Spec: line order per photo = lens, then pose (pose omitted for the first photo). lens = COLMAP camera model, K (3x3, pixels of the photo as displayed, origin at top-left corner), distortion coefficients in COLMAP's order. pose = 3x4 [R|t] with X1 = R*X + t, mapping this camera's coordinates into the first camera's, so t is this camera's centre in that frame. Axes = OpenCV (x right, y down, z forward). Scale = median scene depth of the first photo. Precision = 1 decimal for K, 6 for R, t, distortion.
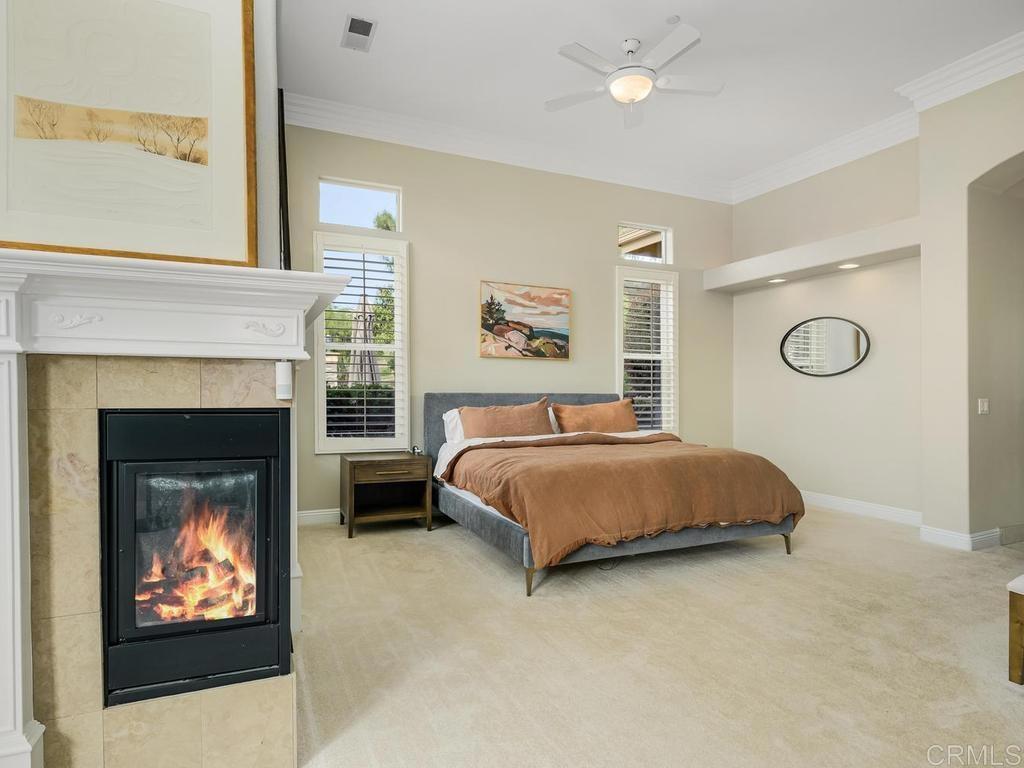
lens RADIAL K [[565.5, 0, 505.1], [0, 565.5, 397.5], [0, 0, 1]] dist [-0.029976, -0.001093]
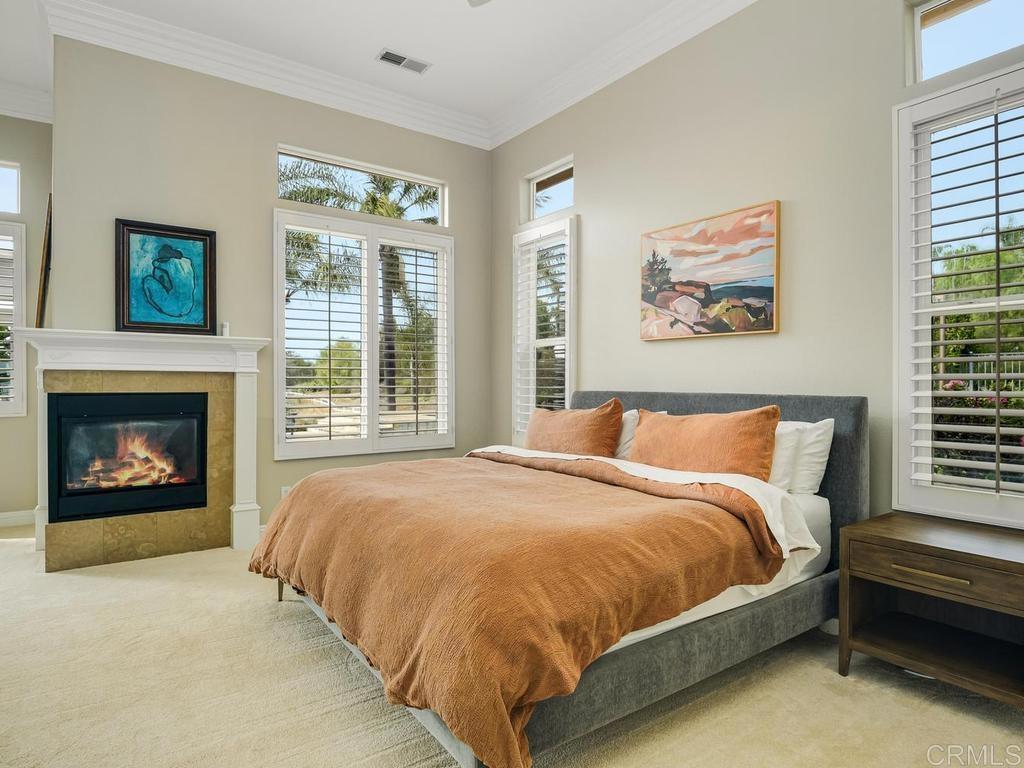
lens RADIAL K [[565.5, 0, 505.1], [0, 565.5, 397.5], [0, 0, 1]] dist [-0.029976, -0.001093]
pose [[0.179463, 0.025675, -0.983430, 0.615730], [-0.026866, 0.999414, 0.021190, -0.010167], [0.983398, 0.022618, 0.180048, 0.683364]]
